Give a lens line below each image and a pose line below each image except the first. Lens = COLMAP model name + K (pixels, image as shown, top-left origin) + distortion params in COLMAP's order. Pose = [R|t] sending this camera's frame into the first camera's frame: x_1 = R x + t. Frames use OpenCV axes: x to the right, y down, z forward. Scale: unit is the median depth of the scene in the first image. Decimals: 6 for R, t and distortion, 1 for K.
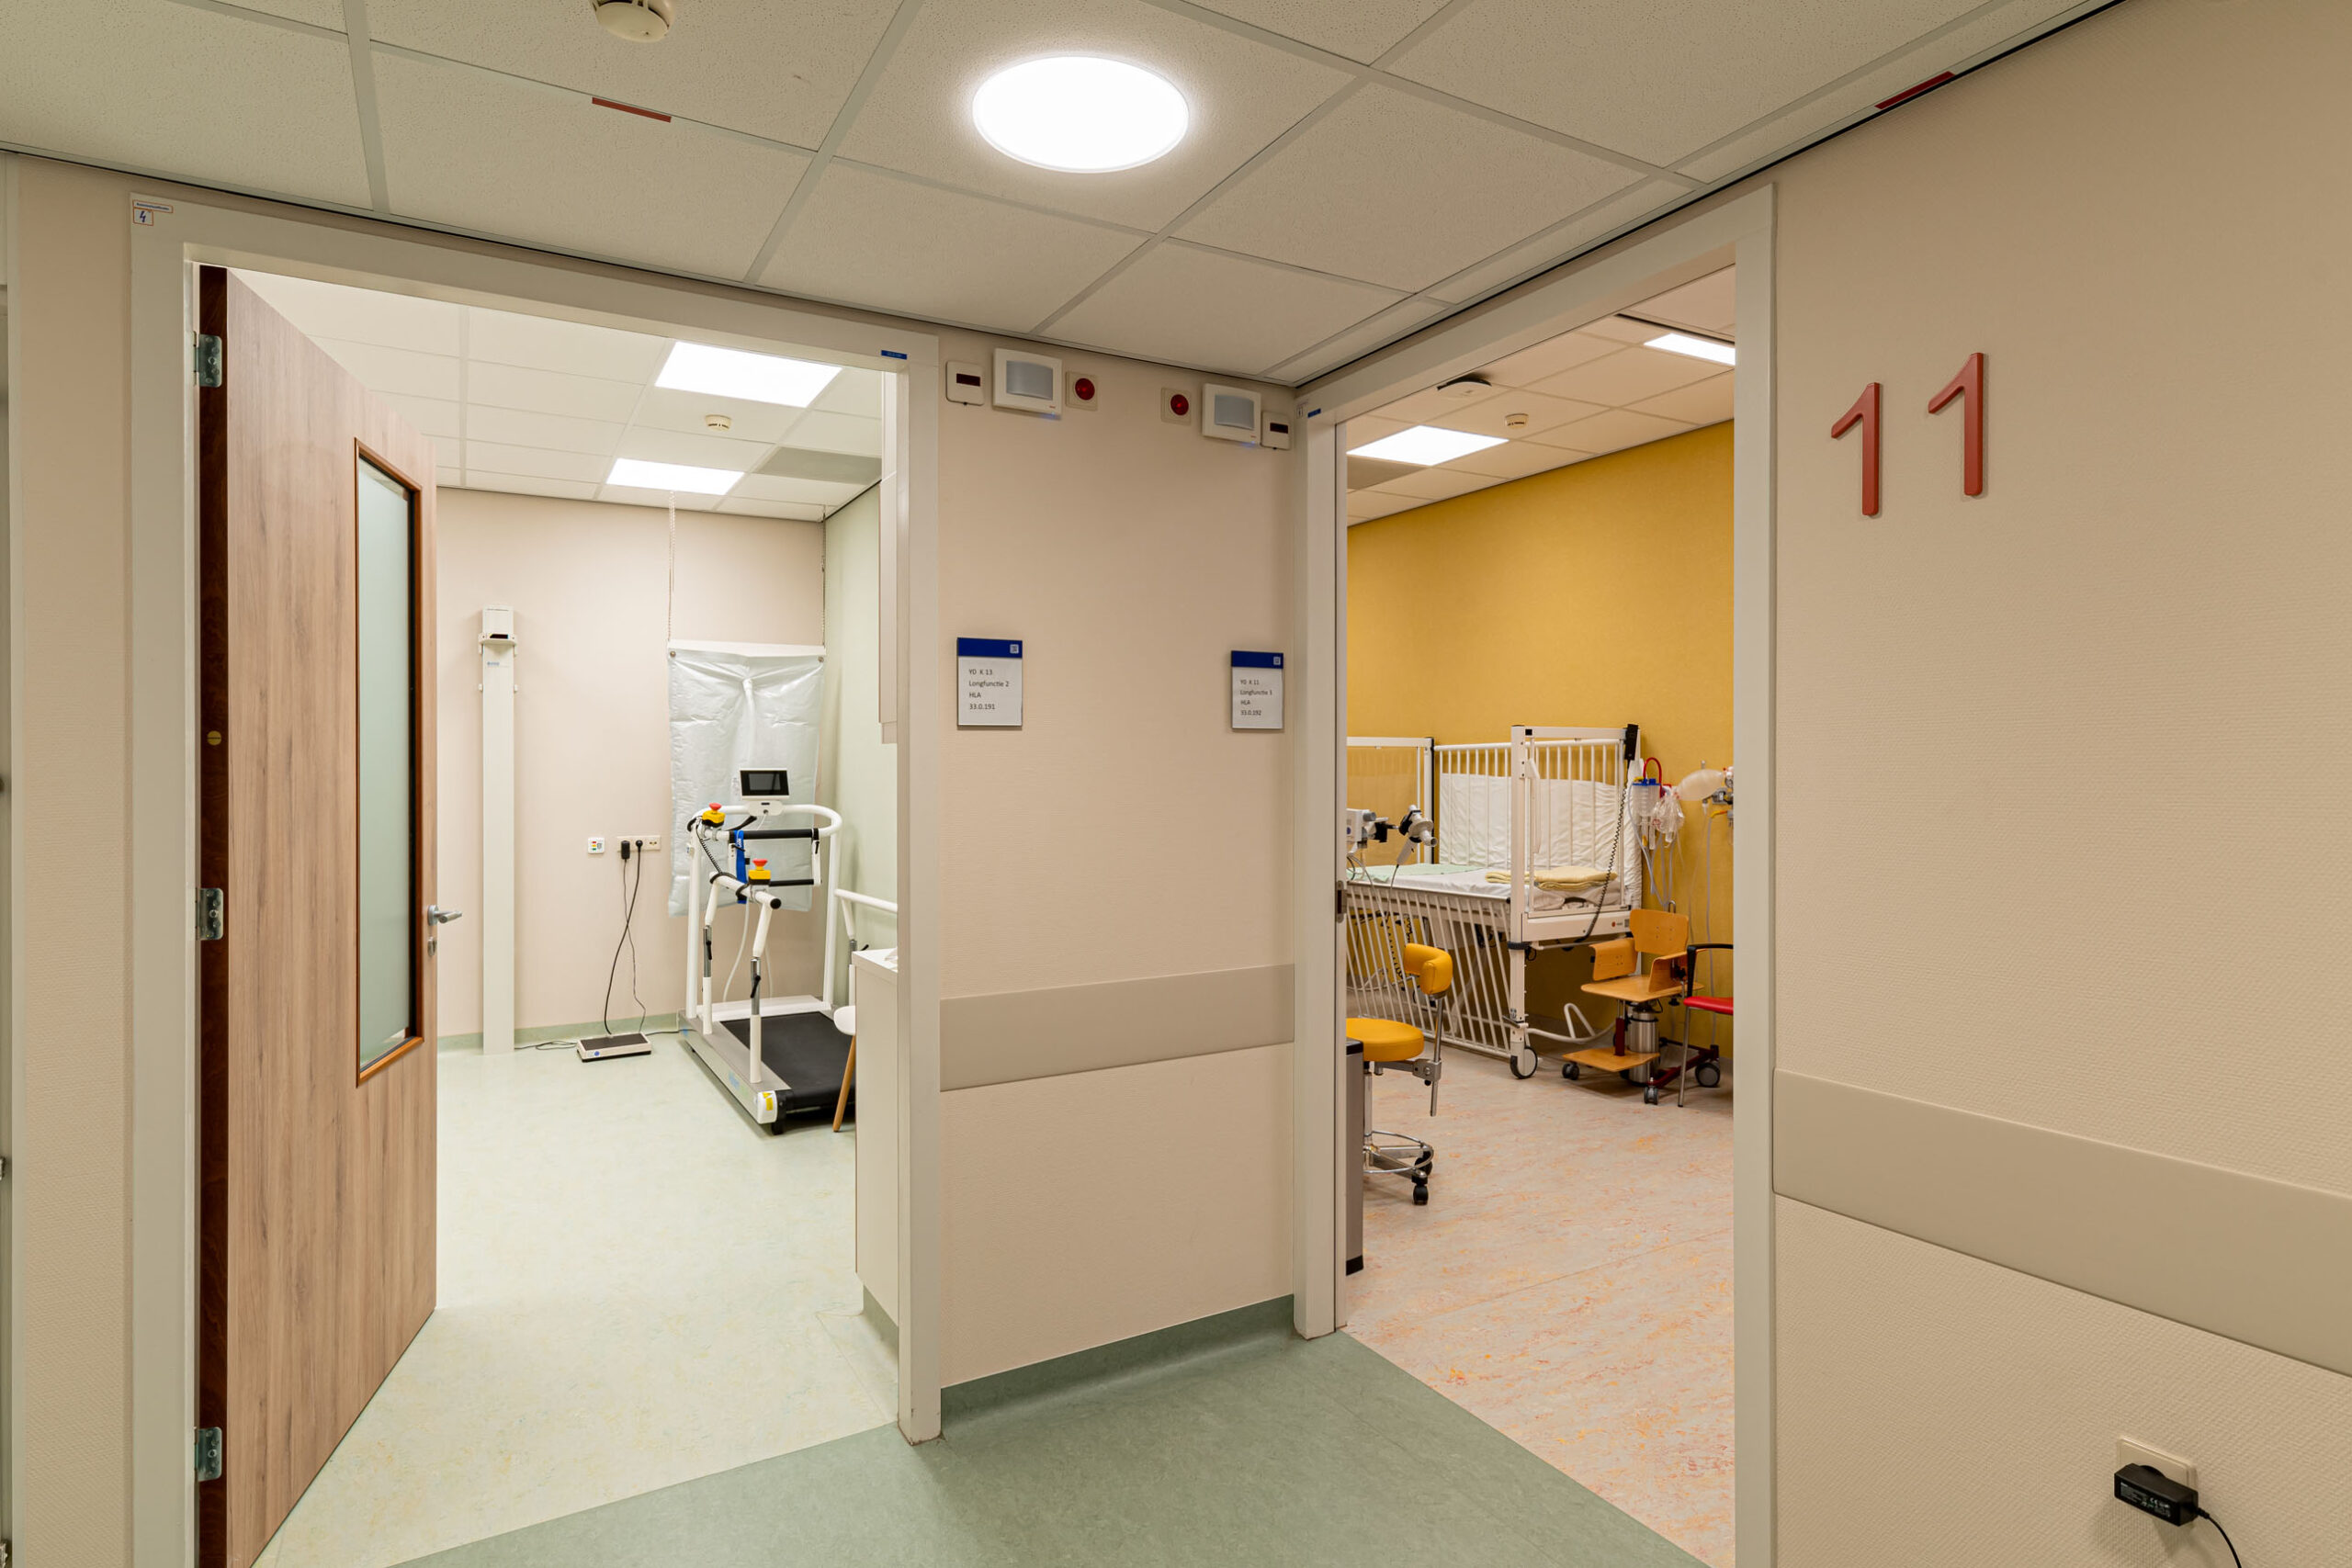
lens RADIAL K [[1248.0, 0, 1187.3], [0, 1248.0, 749.3], [0, 0, 1]] dist [0.002649, 0.001683]
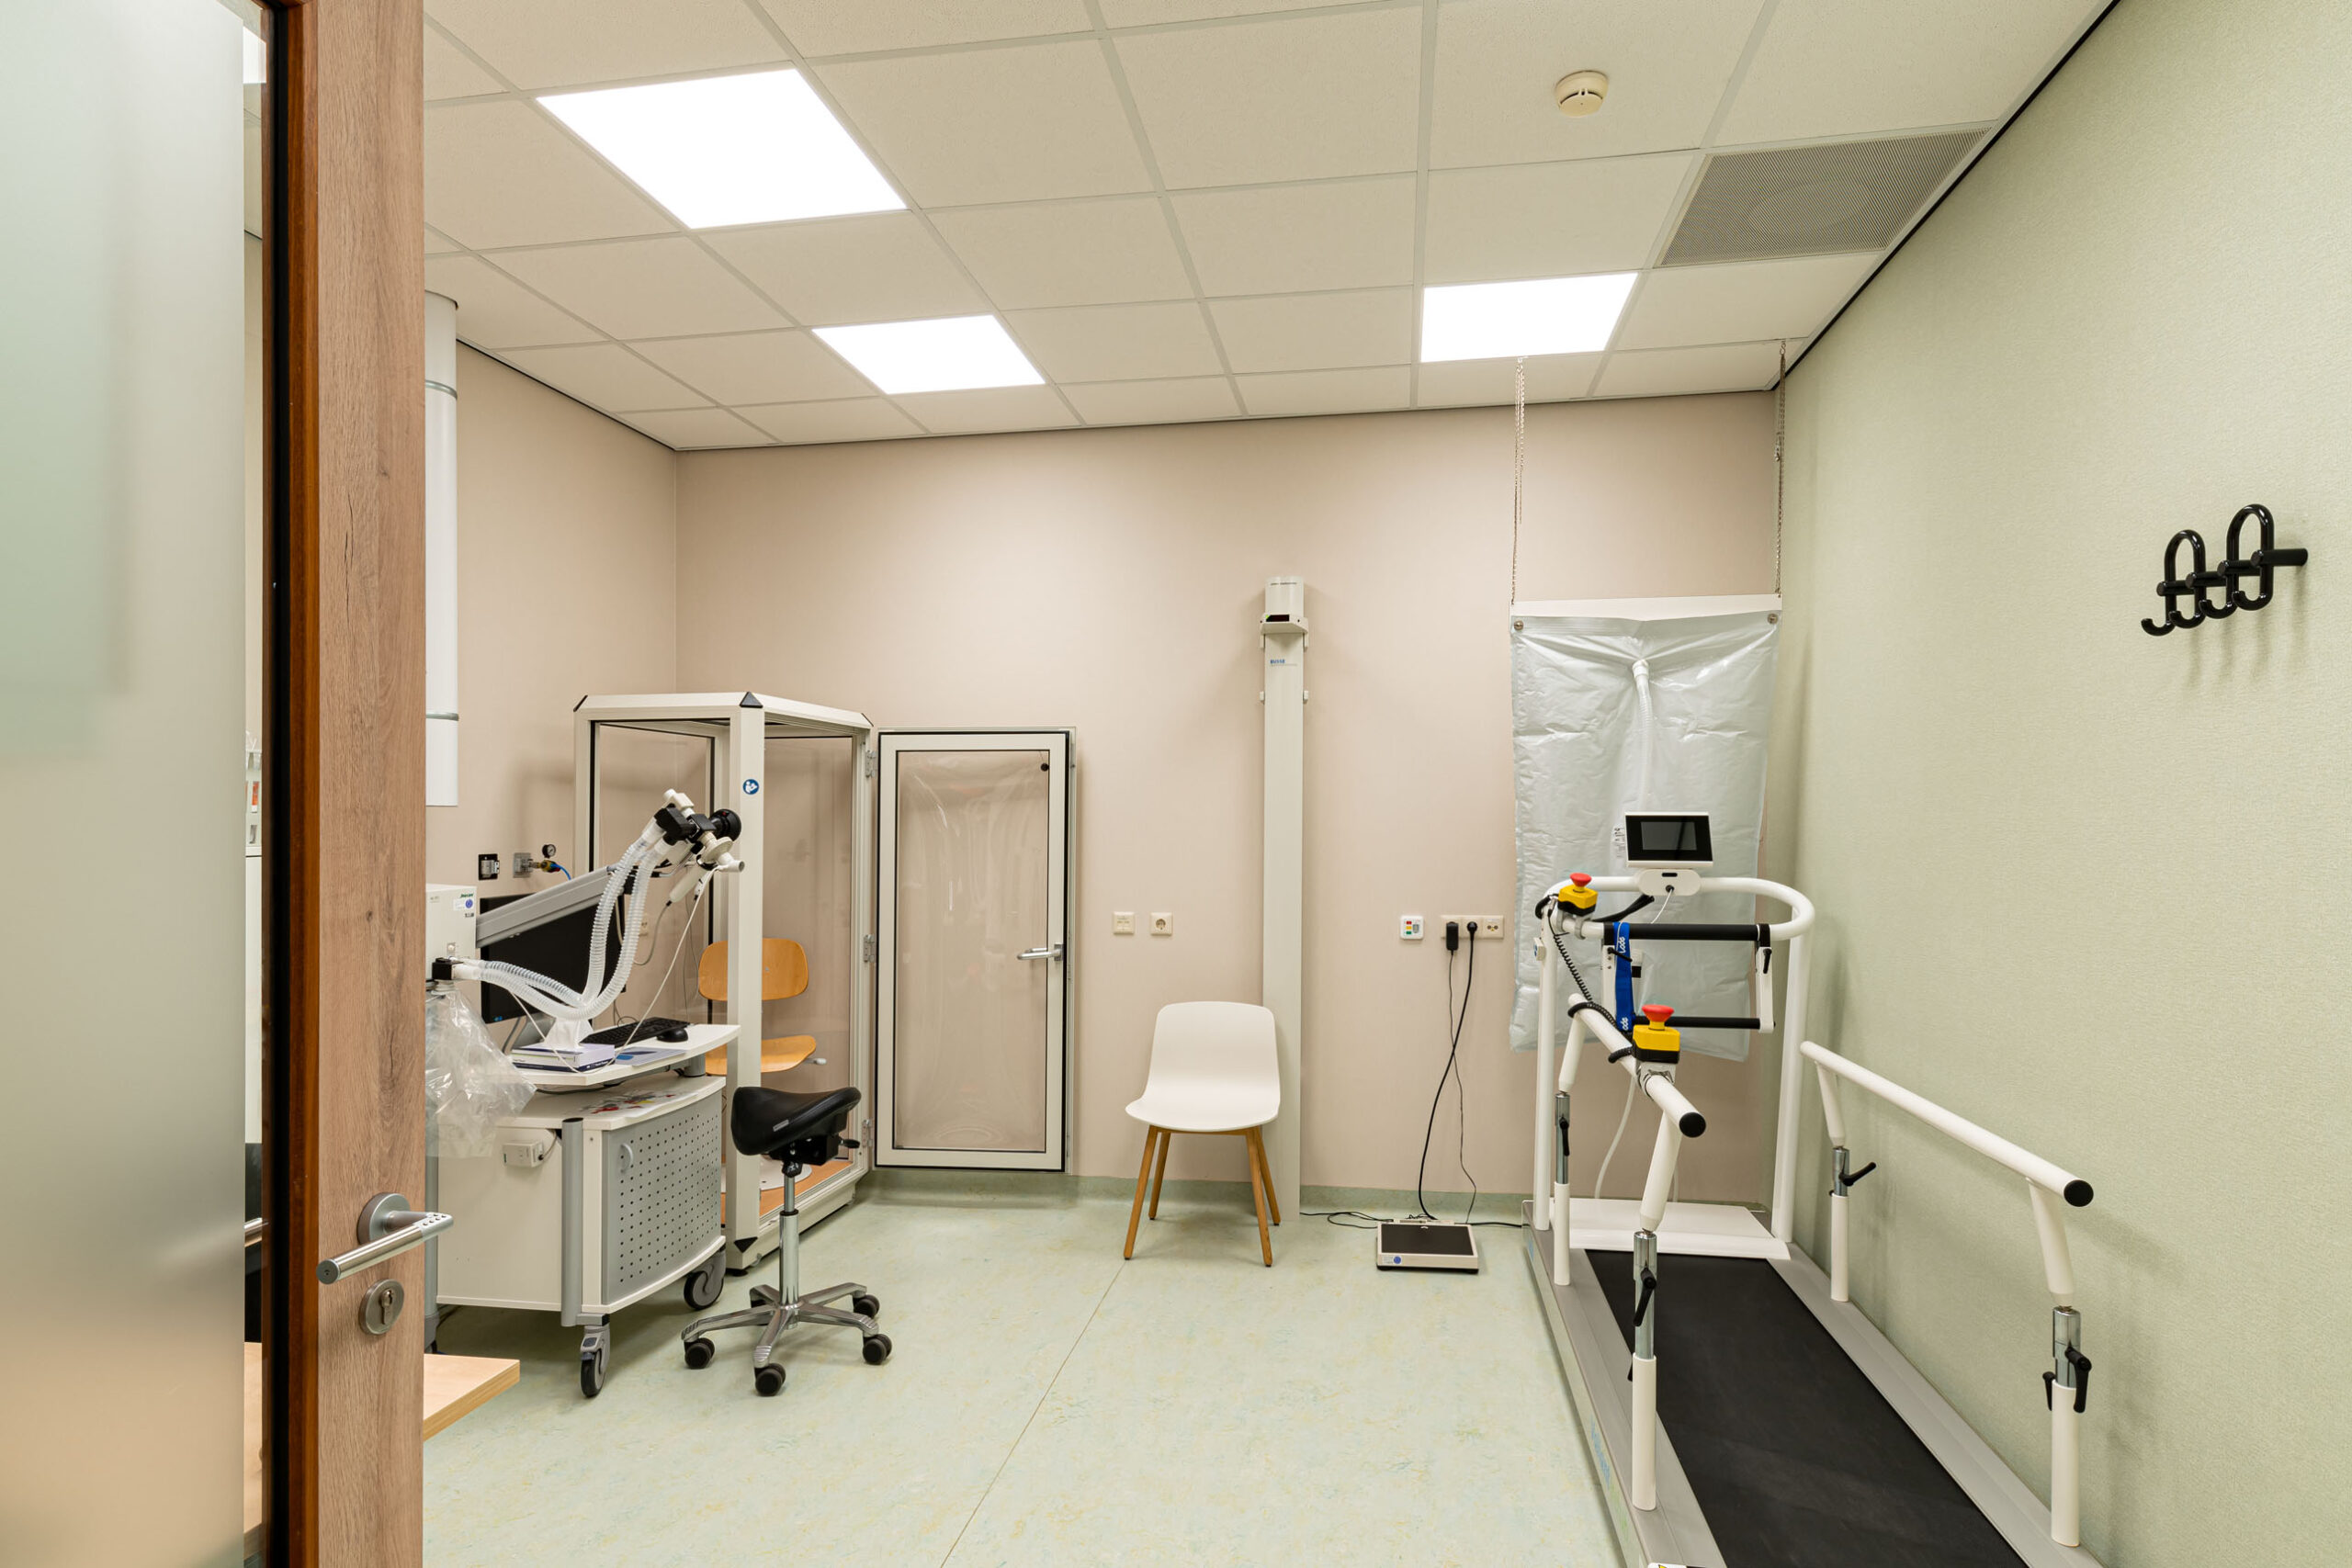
lens RADIAL K [[1248.0, 0, 1206.1], [0, 1248.0, 863.5], [0, 0, 1]] dist [0.002649, 0.001683]
pose [[0.779495, 0.027917, -0.625786, -0.152557], [0.007131, 0.998546, 0.053429, 0.006838], [0.626367, -0.046110, 0.778163, 0.443554]]
